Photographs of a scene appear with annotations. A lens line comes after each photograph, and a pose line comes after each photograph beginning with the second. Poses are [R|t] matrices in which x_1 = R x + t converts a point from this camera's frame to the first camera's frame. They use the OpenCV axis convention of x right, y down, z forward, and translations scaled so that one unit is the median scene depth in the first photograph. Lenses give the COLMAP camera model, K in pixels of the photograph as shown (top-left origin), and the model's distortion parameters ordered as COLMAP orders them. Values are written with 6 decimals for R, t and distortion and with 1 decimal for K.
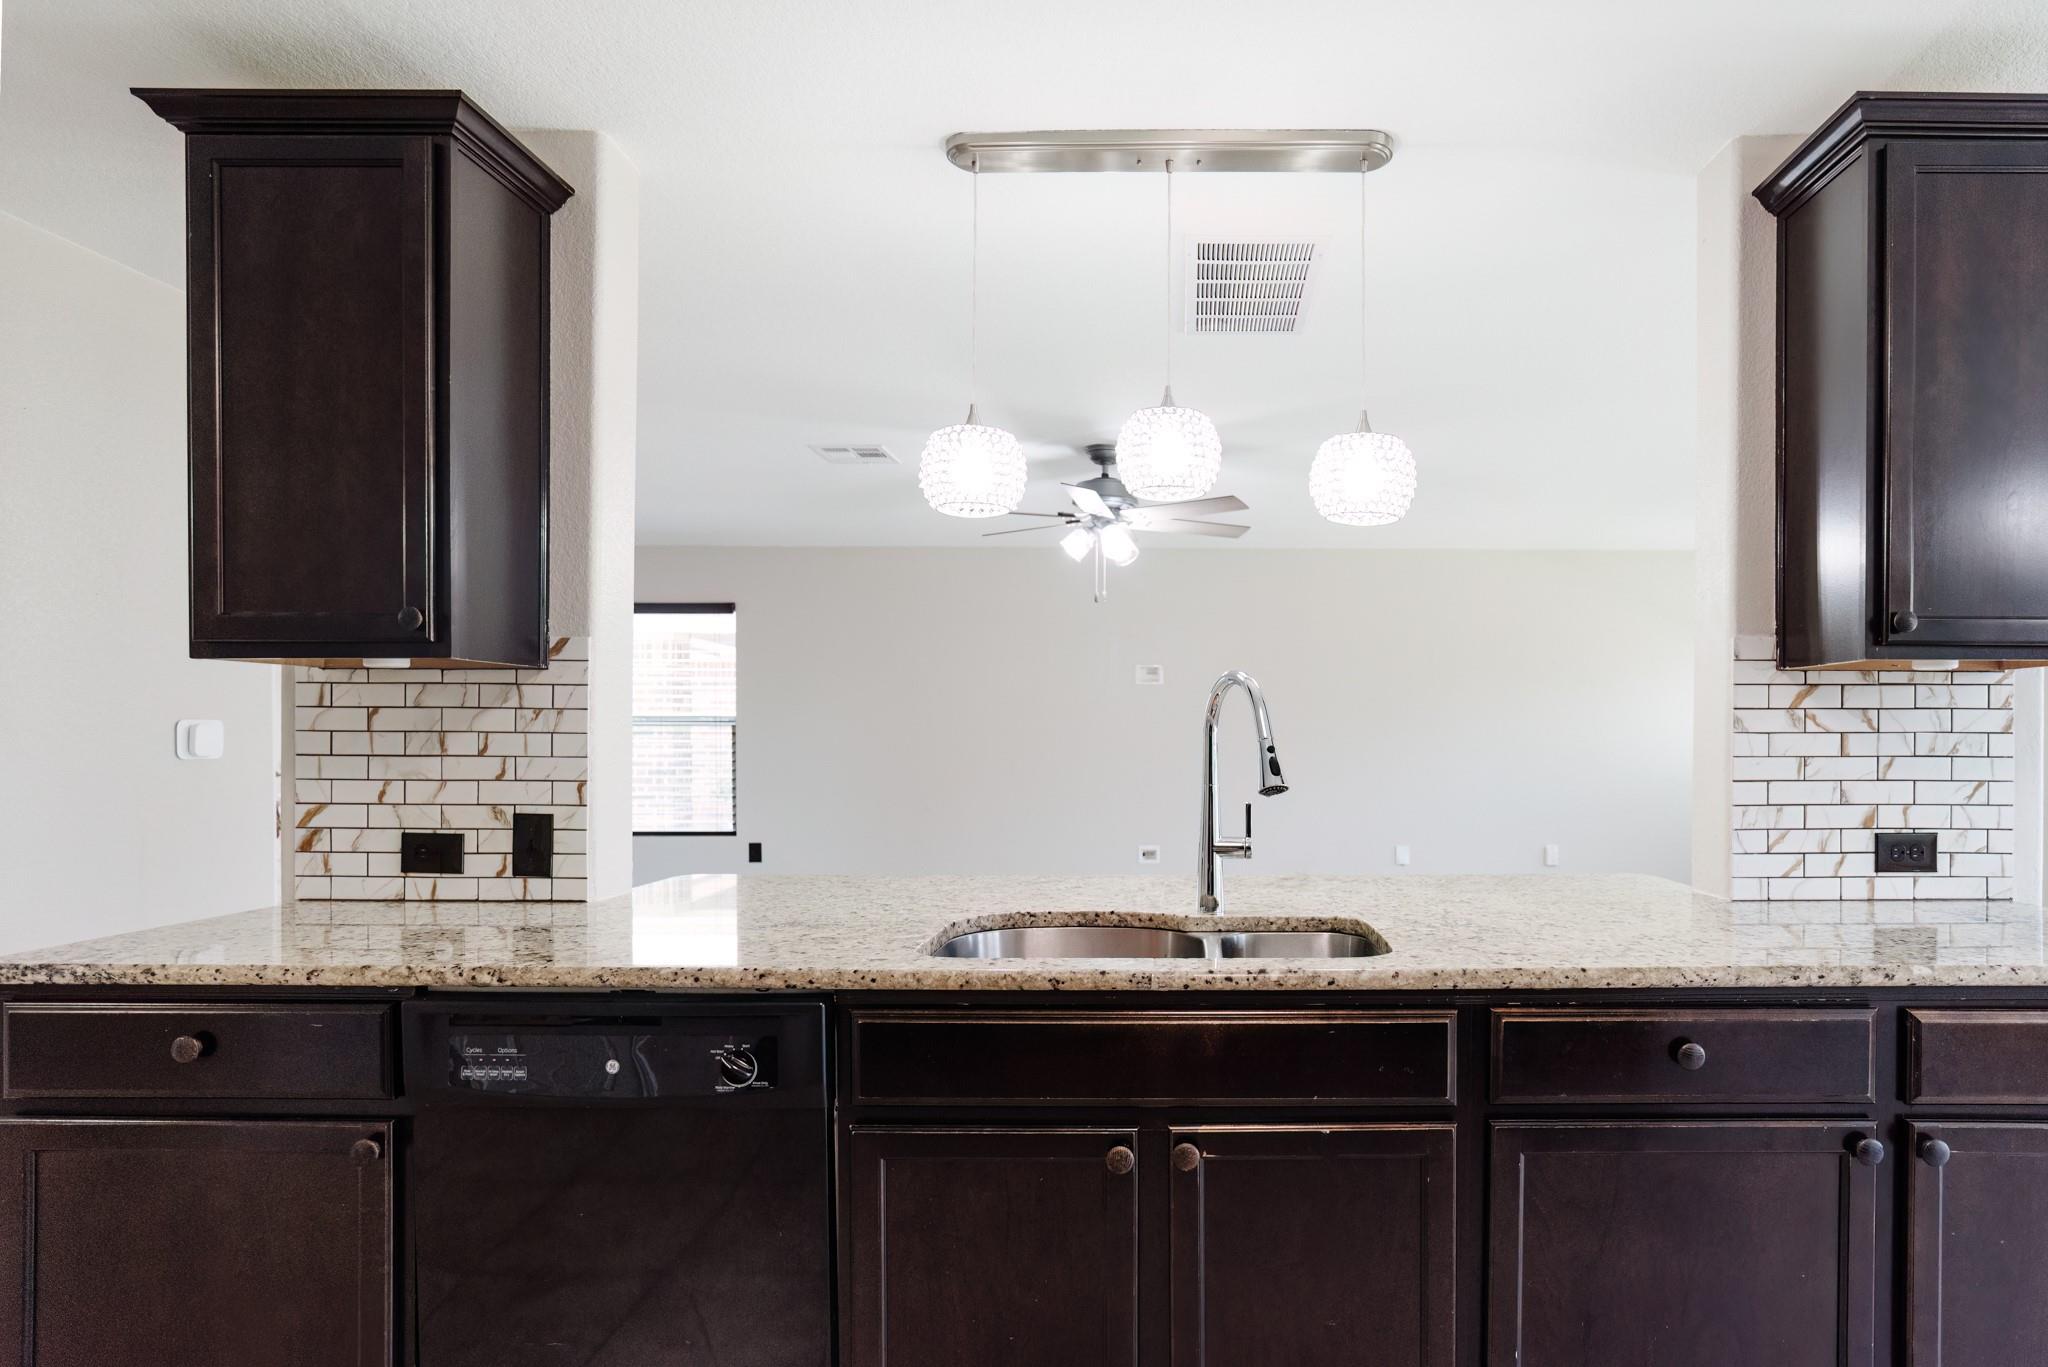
lens RADIAL K [[1104.5, 0, 1034.6], [0, 1104.5, 751.3], [0, 0, 1]] dist [-0.039944, 0.011833]
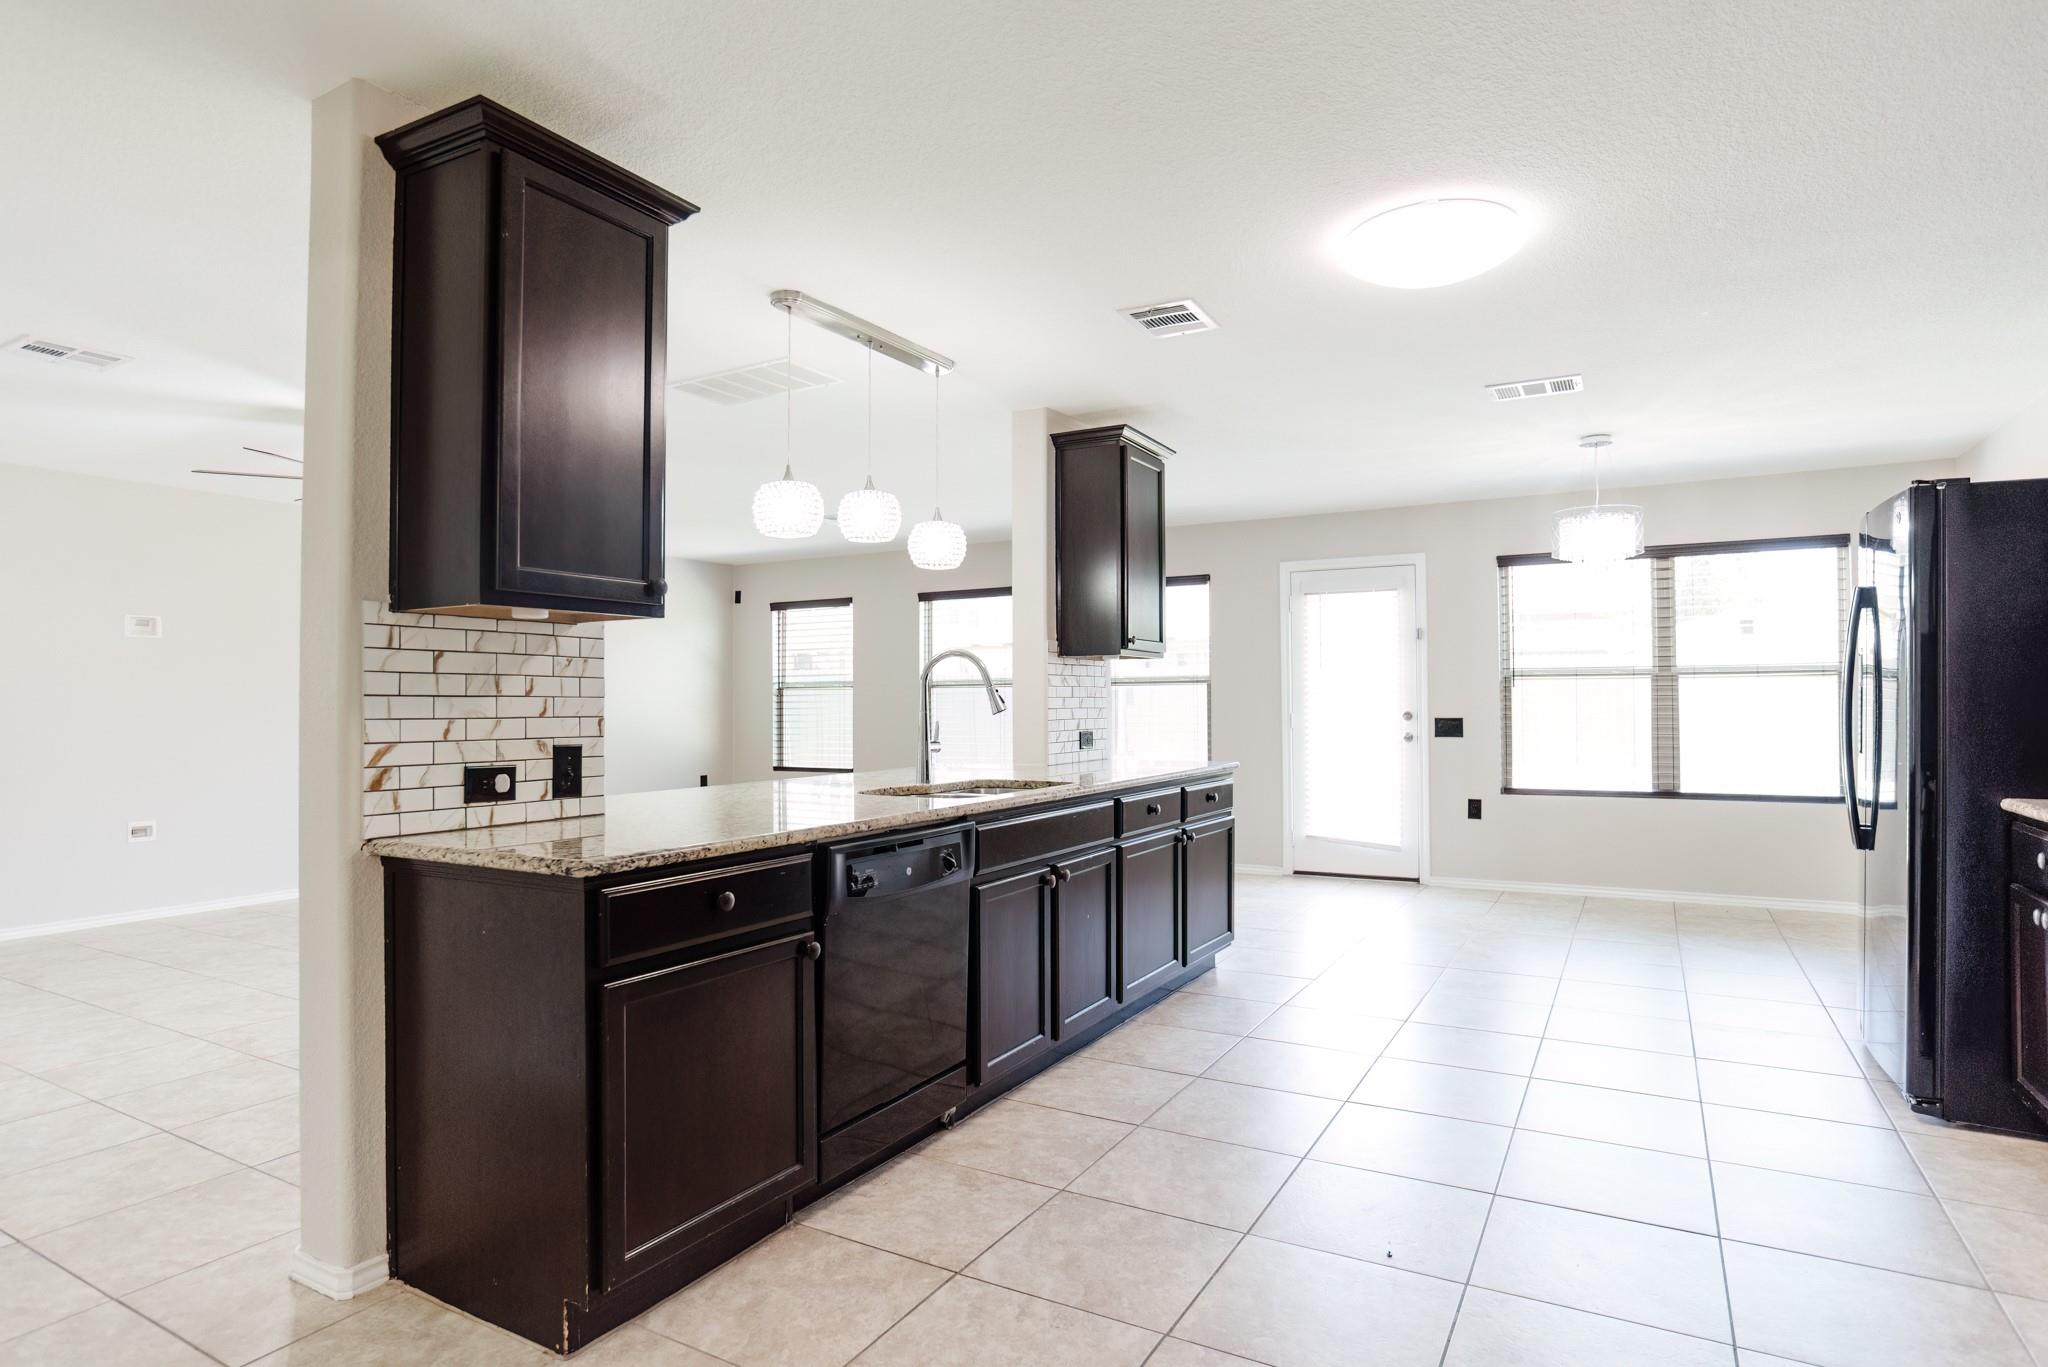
lens RADIAL K [[1104.5, 0, 1044.9], [0, 1104.5, 688.3], [0, 0, 1]] dist [-0.039944, 0.011833]
pose [[0.479119, 0.006979, 0.877722, -1.260359], [0.012251, 0.999818, -0.014637, 0.019224], [-0.877665, 0.017766, 0.478946, -0.033031]]
